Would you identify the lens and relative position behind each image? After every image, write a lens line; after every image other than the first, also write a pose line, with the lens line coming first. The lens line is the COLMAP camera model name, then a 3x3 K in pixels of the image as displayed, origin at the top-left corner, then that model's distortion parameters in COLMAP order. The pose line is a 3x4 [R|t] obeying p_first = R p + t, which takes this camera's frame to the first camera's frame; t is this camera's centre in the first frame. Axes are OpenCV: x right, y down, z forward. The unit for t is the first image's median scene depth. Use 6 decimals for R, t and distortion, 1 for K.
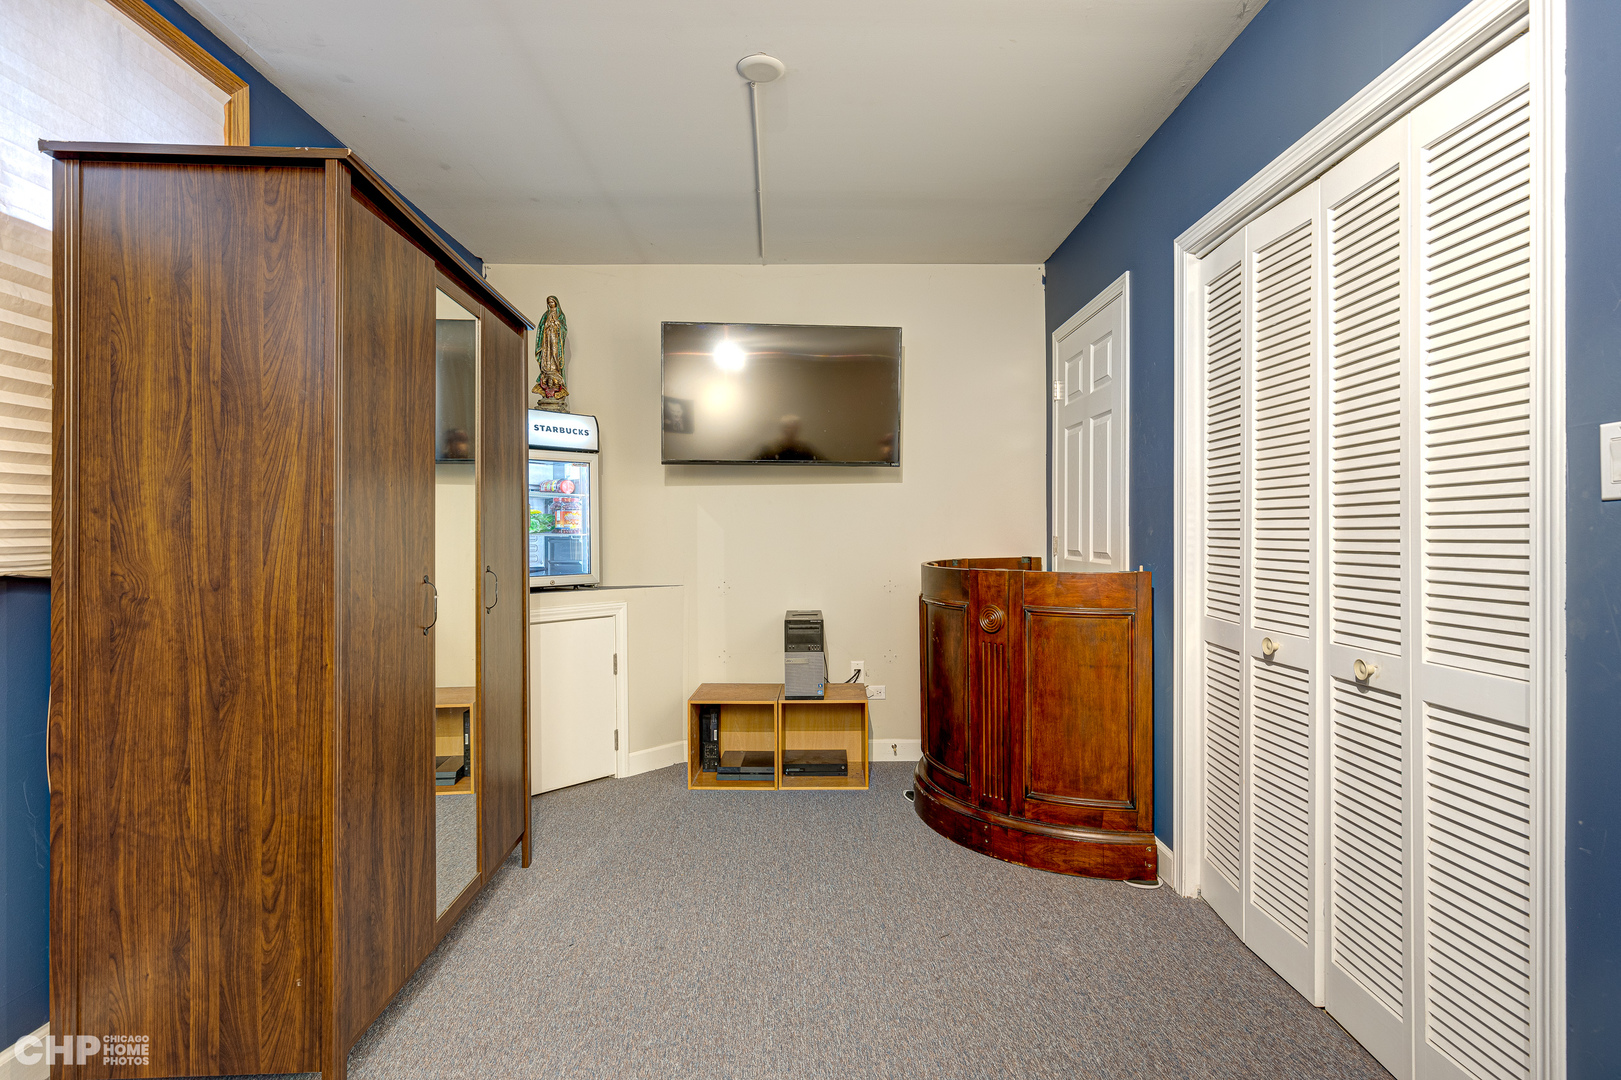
lens RADIAL K [[814.2, 0, 809.6], [0, 814.2, 535.3], [0, 0, 1]] dist [-0.000447, 0.000512]
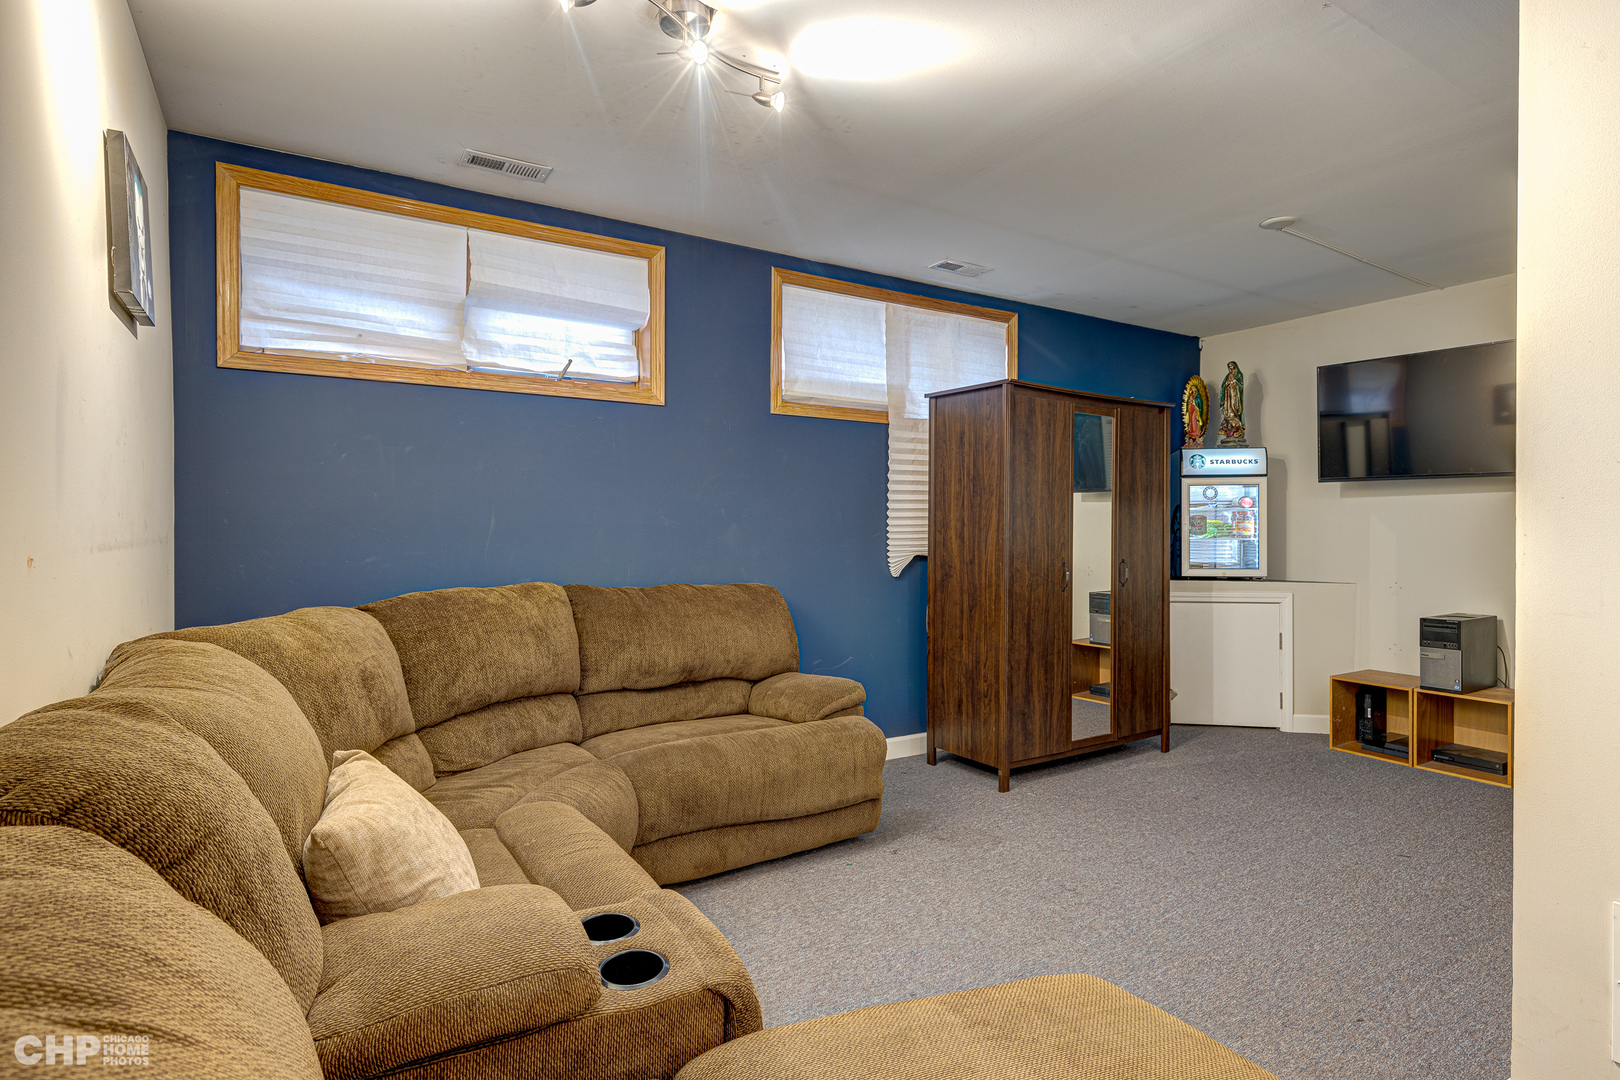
lens RADIAL K [[834.3, 0, 805.6], [0, 834.3, 534.6], [0, 0, 1]] dist [0.002583, 0.000266]
pose [[0.516635, 0.011785, -0.856125, 1.113190], [-0.004547, 0.999929, 0.011020, -0.043673], [0.856194, -0.001800, 0.516652, -0.698500]]
